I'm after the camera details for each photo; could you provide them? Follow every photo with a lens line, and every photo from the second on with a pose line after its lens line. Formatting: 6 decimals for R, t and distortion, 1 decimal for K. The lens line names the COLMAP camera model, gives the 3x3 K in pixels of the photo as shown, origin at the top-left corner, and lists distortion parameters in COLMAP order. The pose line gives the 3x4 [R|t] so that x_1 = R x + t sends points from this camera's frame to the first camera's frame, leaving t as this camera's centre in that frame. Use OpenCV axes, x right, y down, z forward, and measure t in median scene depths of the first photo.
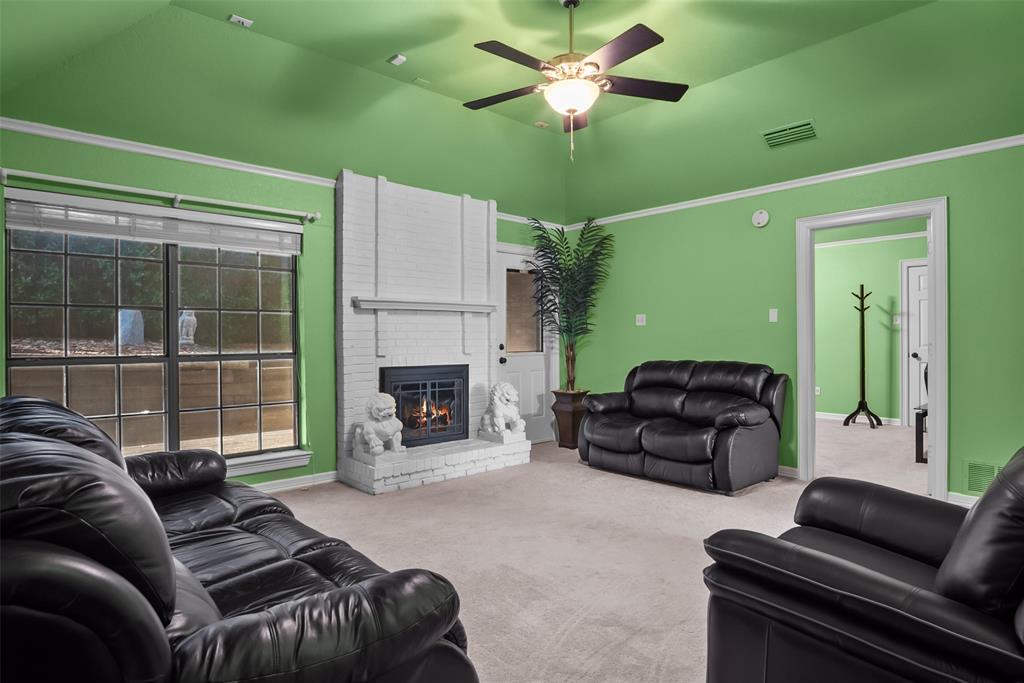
lens RADIAL K [[558.2, 0, 508.5], [0, 558.2, 337.6], [0, 0, 1]] dist [-0.017393, 0.001891]
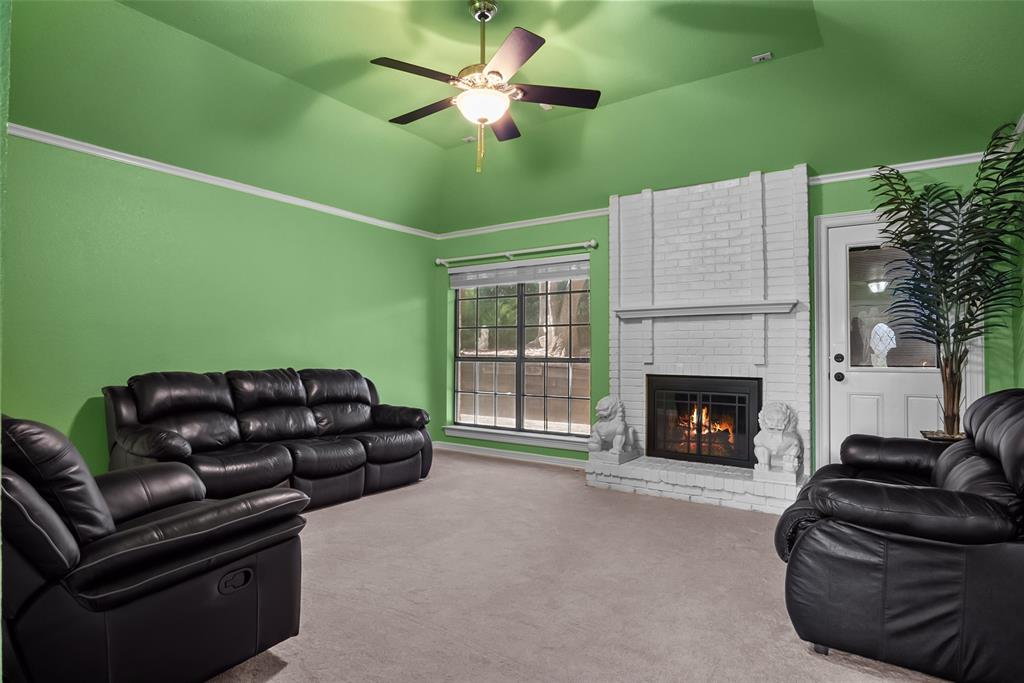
lens RADIAL K [[558.2, 0, 508.5], [0, 558.2, 337.6], [0, 0, 1]] dist [-0.017393, 0.001891]
pose [[0.233647, -0.017845, -0.972158, 0.875569], [-0.000227, 0.999831, -0.018408, 0.005770], [0.972321, 0.004521, 0.233604, 0.625311]]
